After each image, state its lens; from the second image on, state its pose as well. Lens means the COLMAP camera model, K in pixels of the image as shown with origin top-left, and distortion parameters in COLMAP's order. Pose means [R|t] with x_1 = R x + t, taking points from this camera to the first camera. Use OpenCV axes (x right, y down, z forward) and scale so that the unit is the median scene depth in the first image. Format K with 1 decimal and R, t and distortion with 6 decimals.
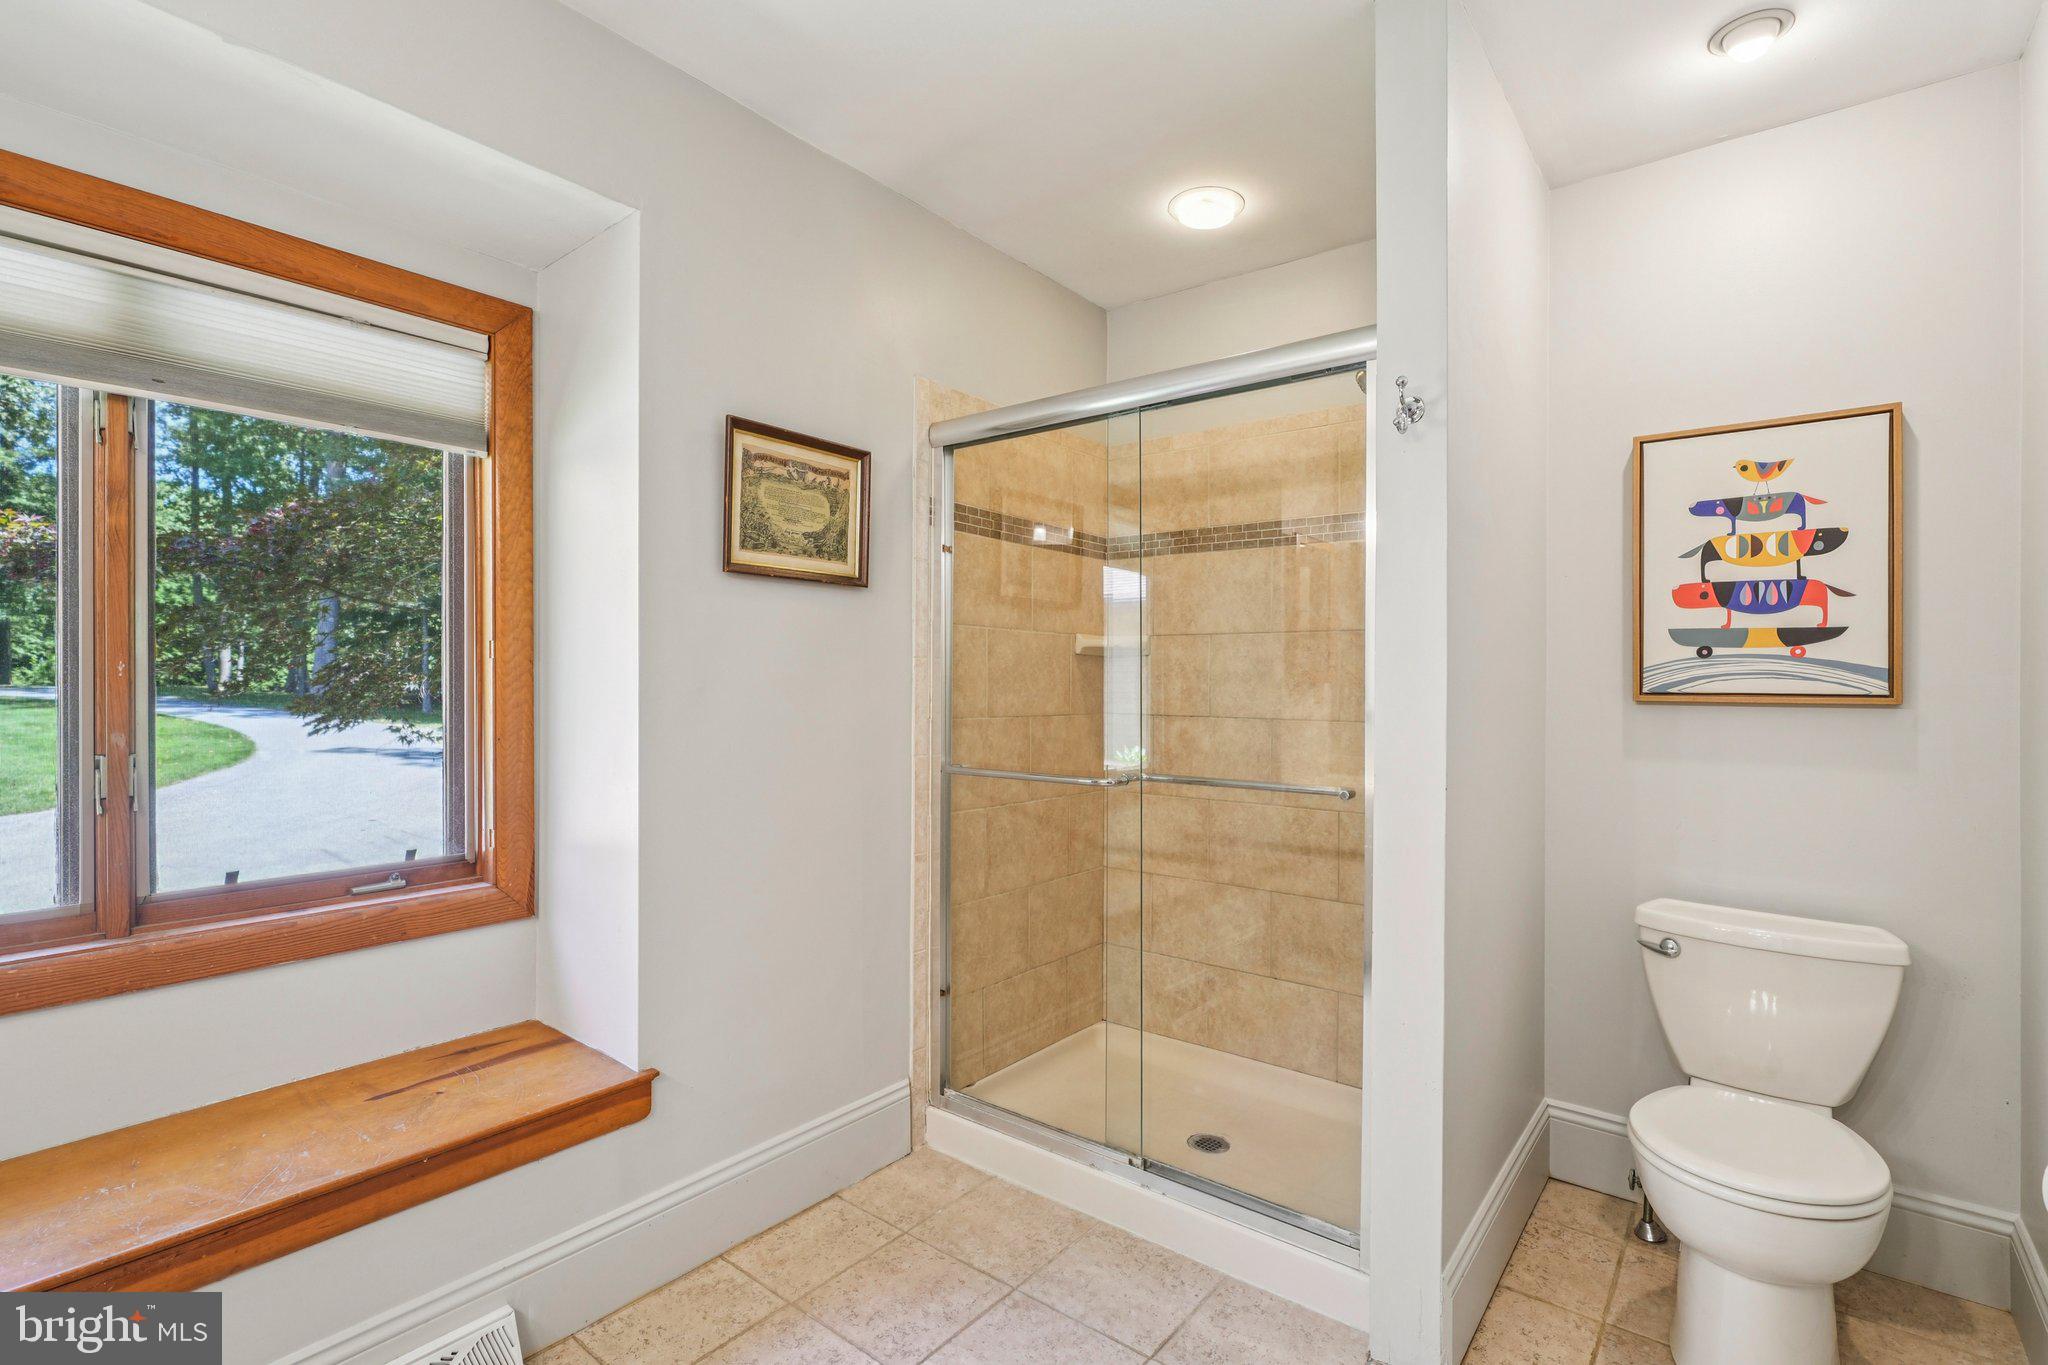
lens RADIAL K [[953.9, 0, 1034.9], [0, 953.9, 697.7], [0, 0, 1]] dist [0.008441, 0.000518]
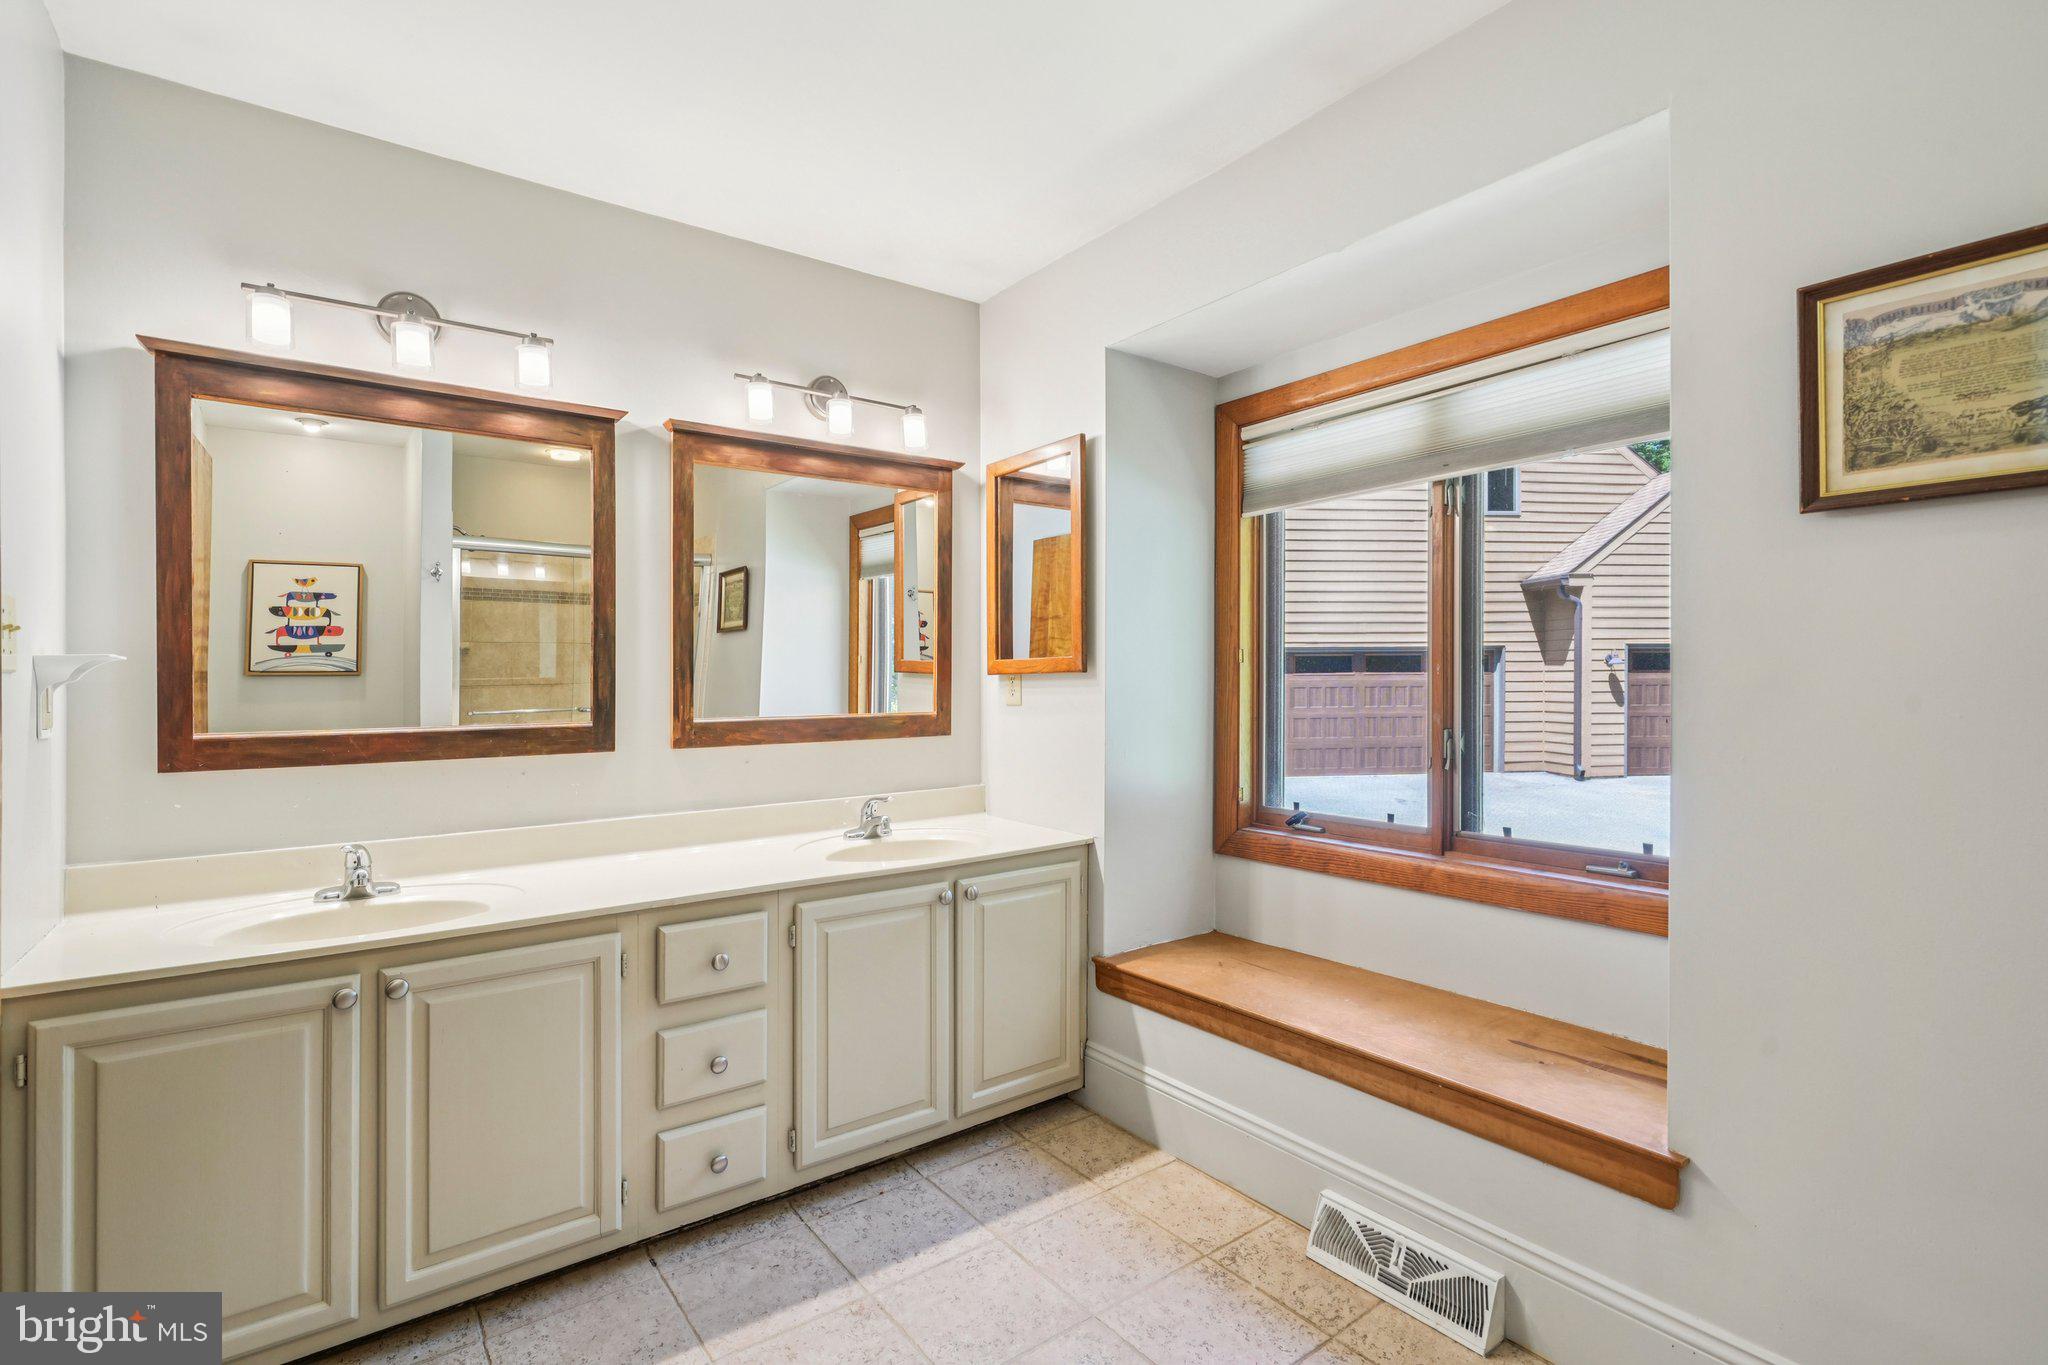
lens RADIAL K [[953.9, 0, 1027.1], [0, 953.9, 672.3], [0, 0, 1]] dist [0.008441, 0.000518]
pose [[-0.251811, -0.013211, -0.967686, 0.511695], [-0.010433, 0.999886, -0.010936, -0.003082], [0.967720, 0.007342, -0.251920, 0.654866]]
